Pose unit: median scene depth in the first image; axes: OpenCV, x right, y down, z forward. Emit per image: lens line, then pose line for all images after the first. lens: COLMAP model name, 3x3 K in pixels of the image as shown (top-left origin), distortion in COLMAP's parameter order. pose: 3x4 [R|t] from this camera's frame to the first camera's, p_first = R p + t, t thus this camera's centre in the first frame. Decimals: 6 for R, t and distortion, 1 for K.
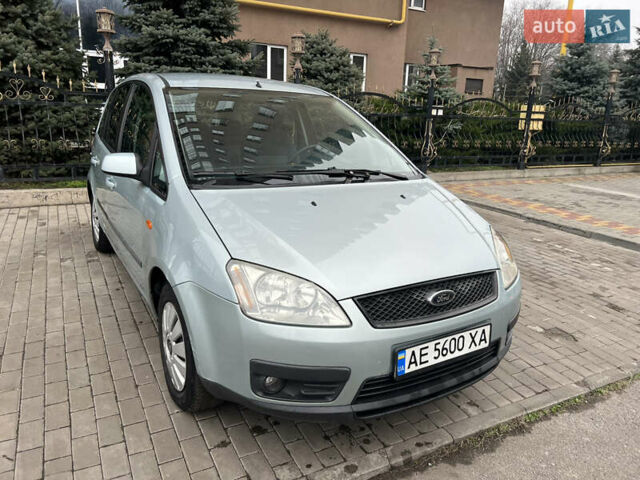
lens RADIAL K [[466.9, 0, 320.0], [0, 466.9, 240.0], [0, 0, 1]] dist [0.056209, -0.060771]
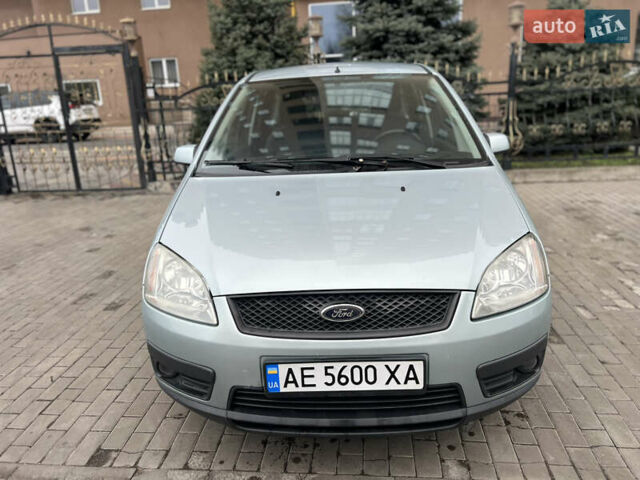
lens RADIAL K [[466.9, 0, 320.0], [0, 466.9, 240.0], [0, 0, 1]] dist [0.056209, -0.060771]
pose [[0.837798, 0.083146, -0.539612, 0.641198], [-0.073708, 0.996513, 0.039109, -0.031146], [0.540982, 0.007008, 0.841005, 0.291435]]
